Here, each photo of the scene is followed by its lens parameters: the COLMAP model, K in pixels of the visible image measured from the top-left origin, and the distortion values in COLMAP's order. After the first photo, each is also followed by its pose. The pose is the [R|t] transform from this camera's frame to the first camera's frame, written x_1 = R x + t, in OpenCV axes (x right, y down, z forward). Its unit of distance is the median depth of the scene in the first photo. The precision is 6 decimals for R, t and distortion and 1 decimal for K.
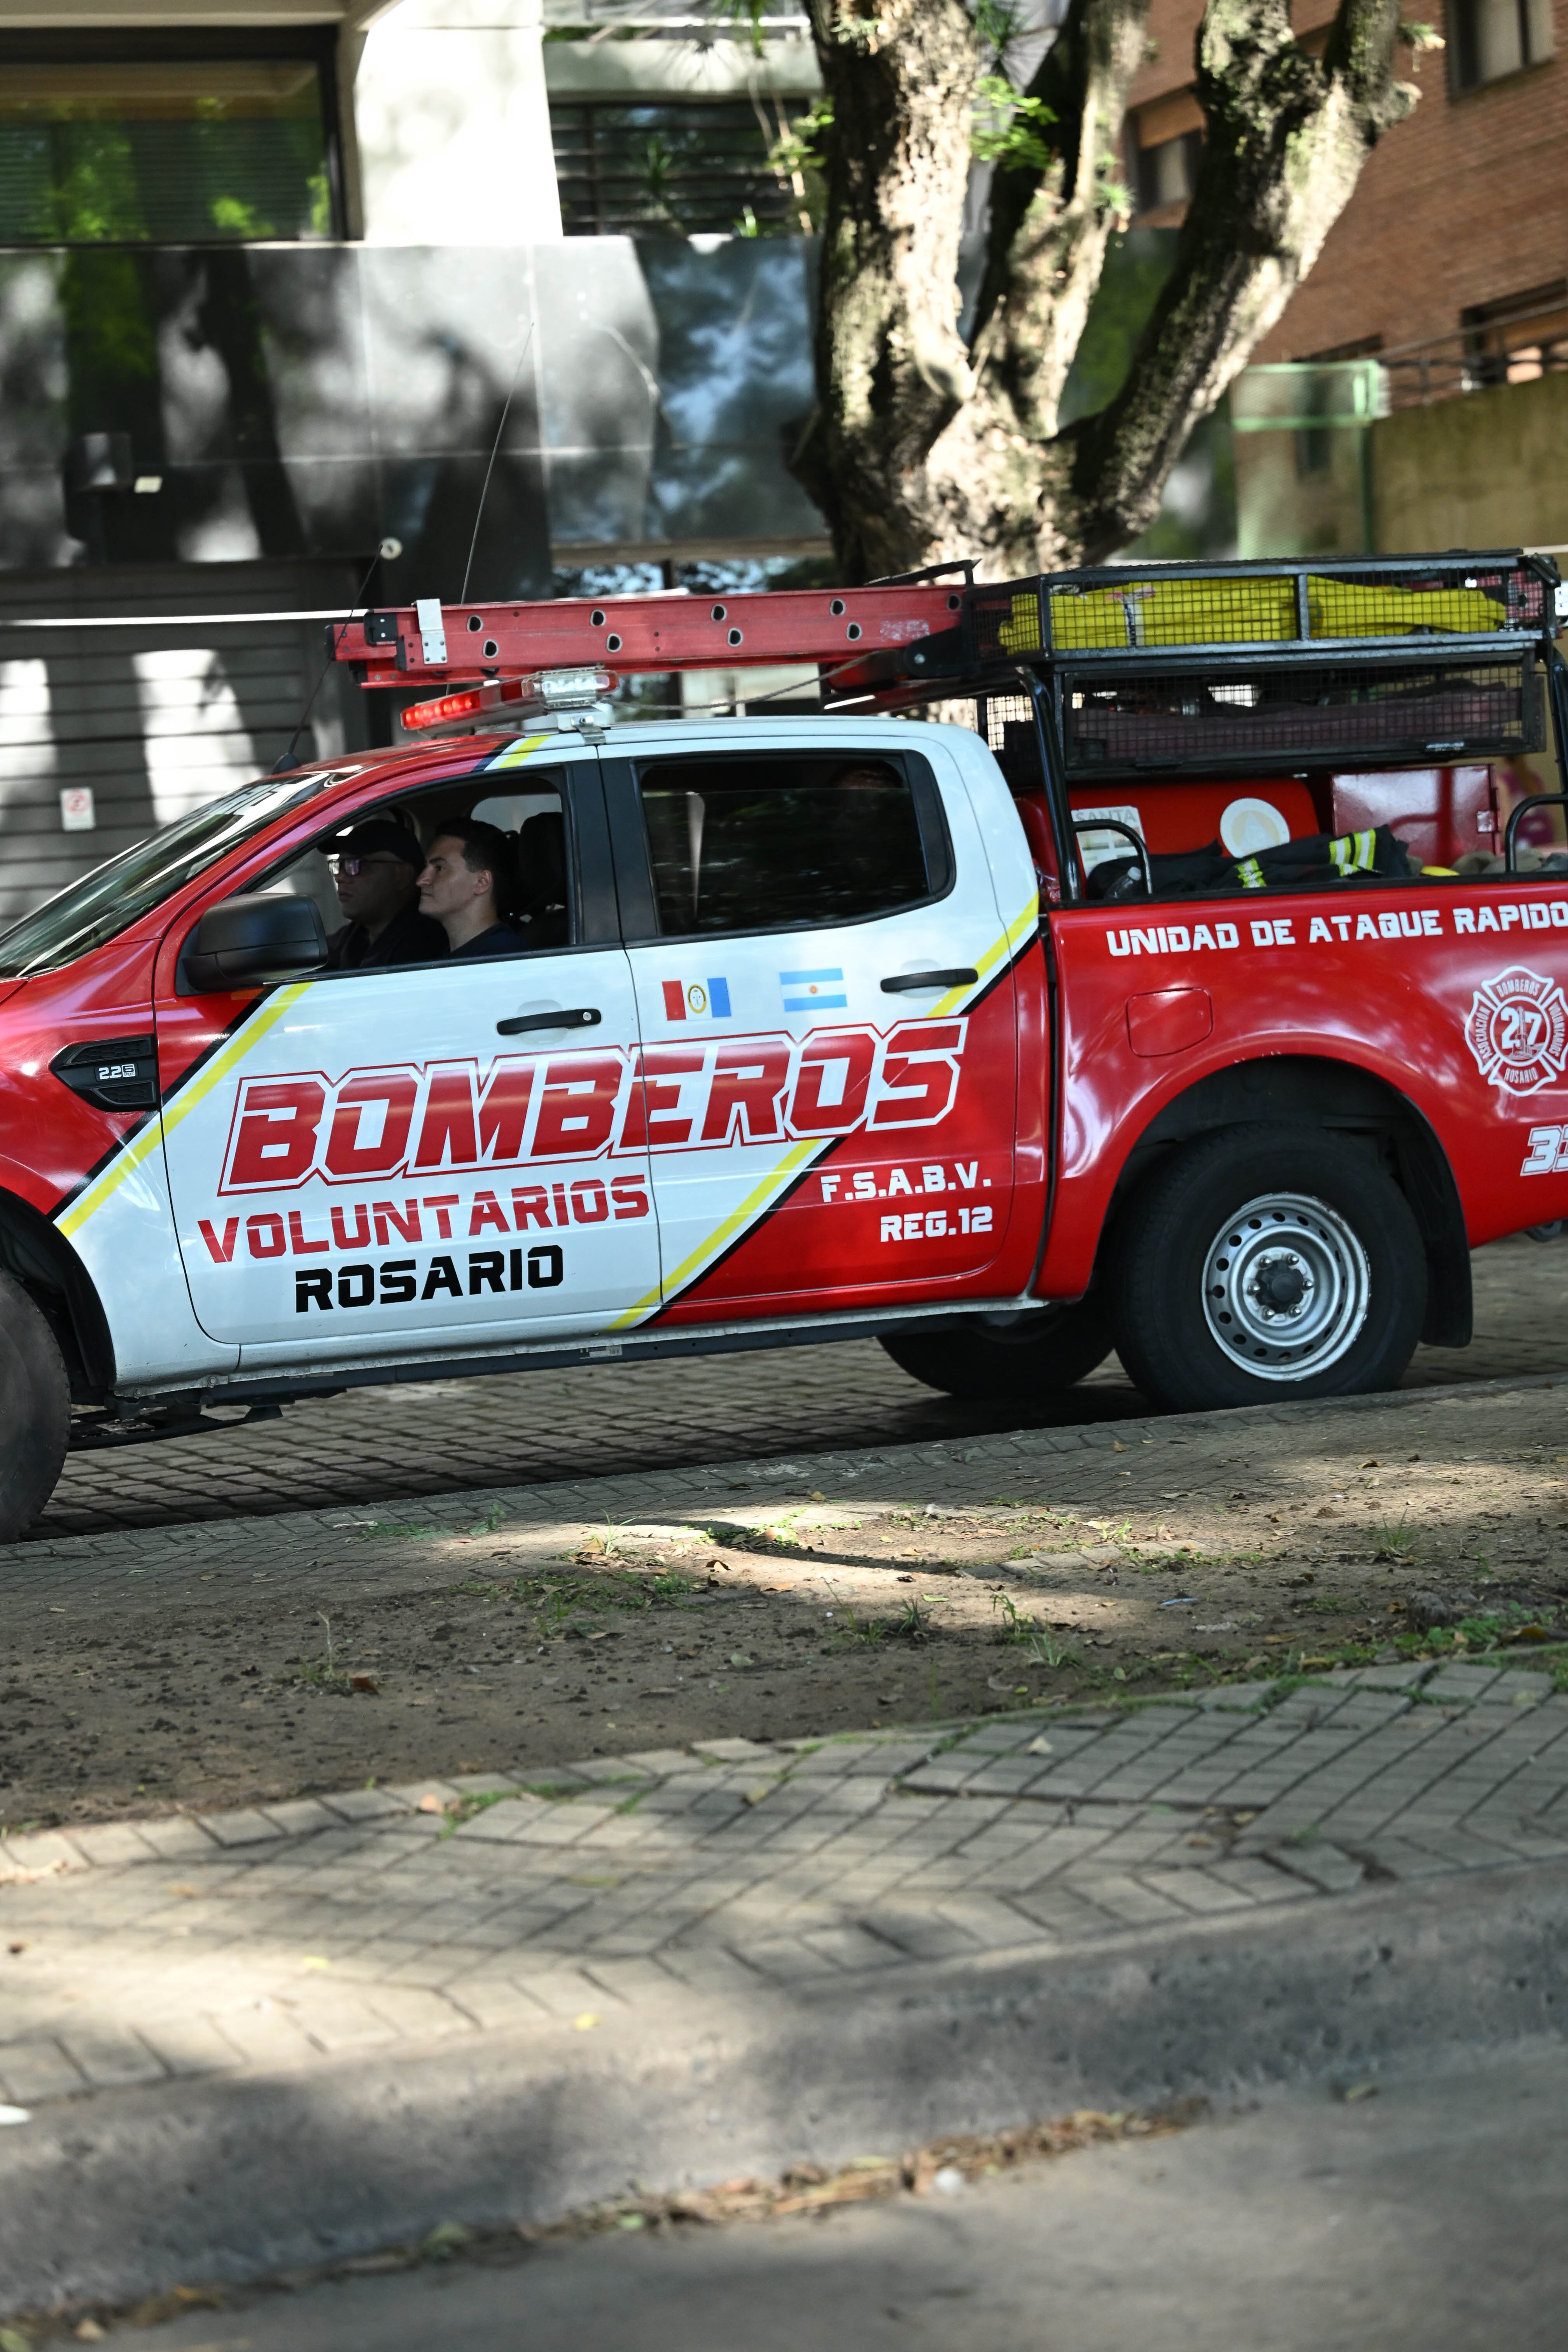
lens RADIAL K [[4755.7, 0, 784.0], [0, 4755.7, 1176.0], [0, 0, 1]] dist [0.018584, -0.369541]
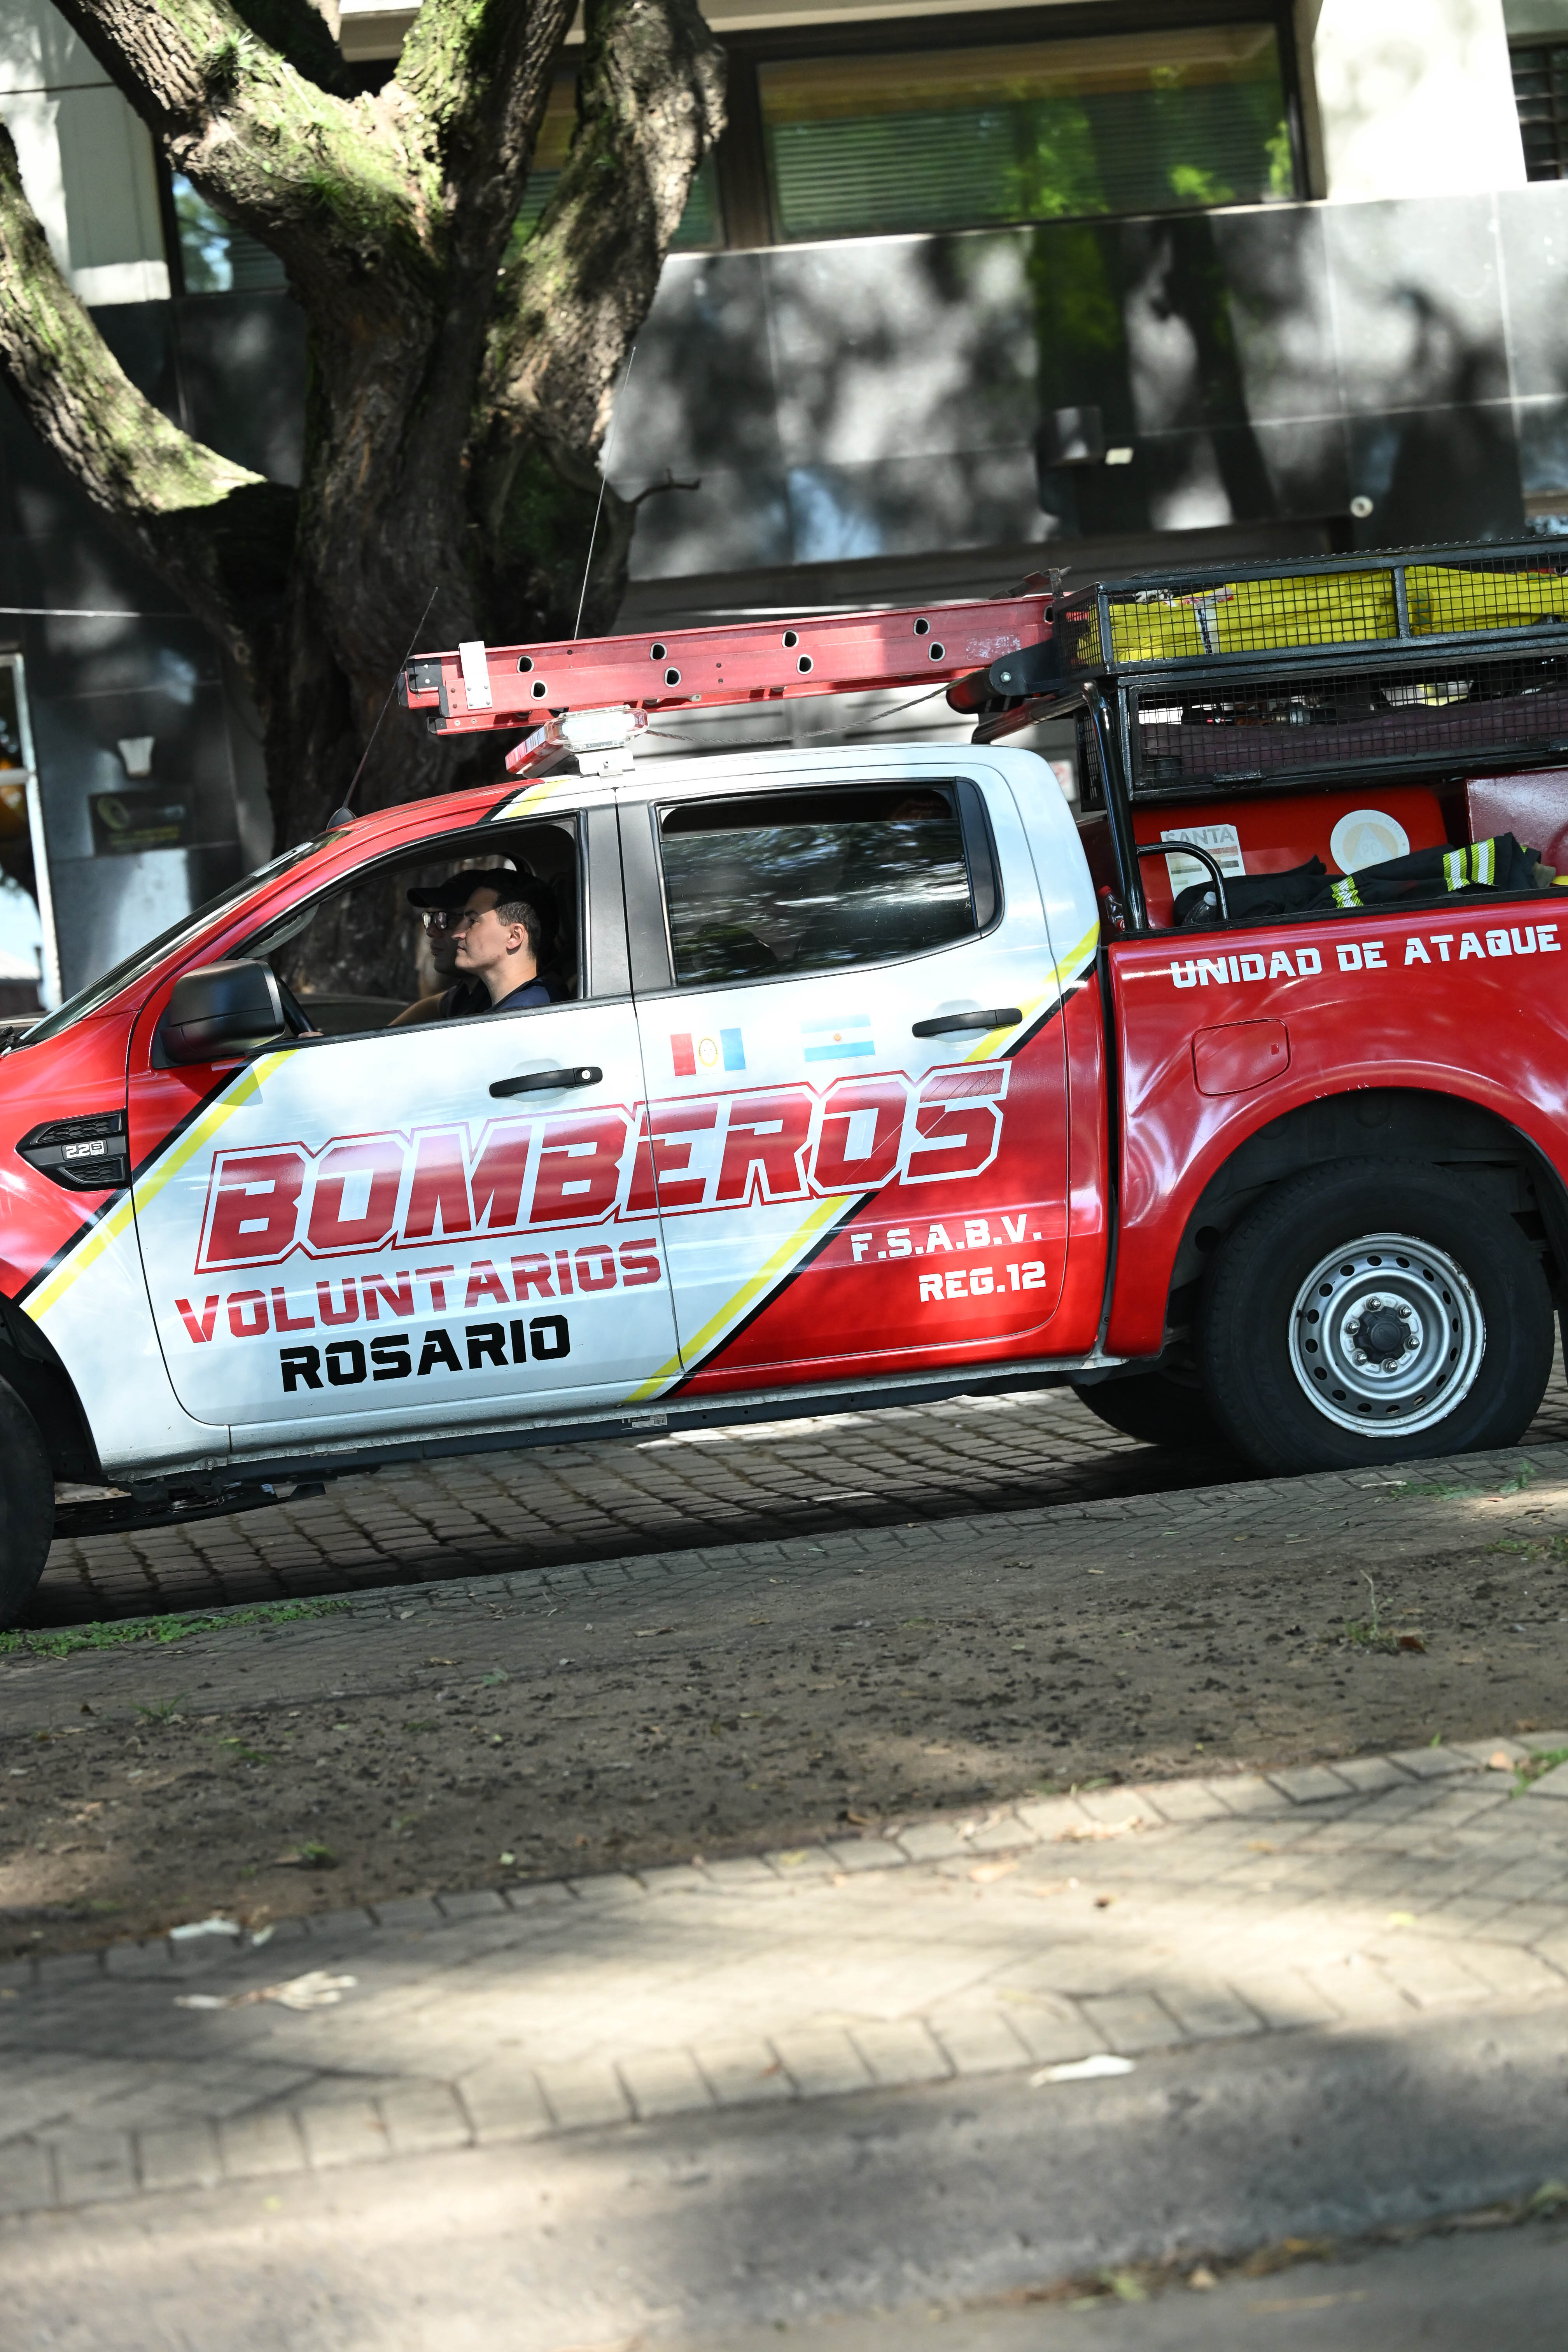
lens RADIAL K [[4755.7, 0, 784.0], [0, 4755.7, 1176.0], [0, 0, 1]] dist [0.018584, -0.369541]
pose [[0.978097, -0.025233, -0.206613, 0.191423], [0.026810, 0.999629, 0.004836, -0.016567], [0.206415, -0.010269, 0.978411, 0.072150]]
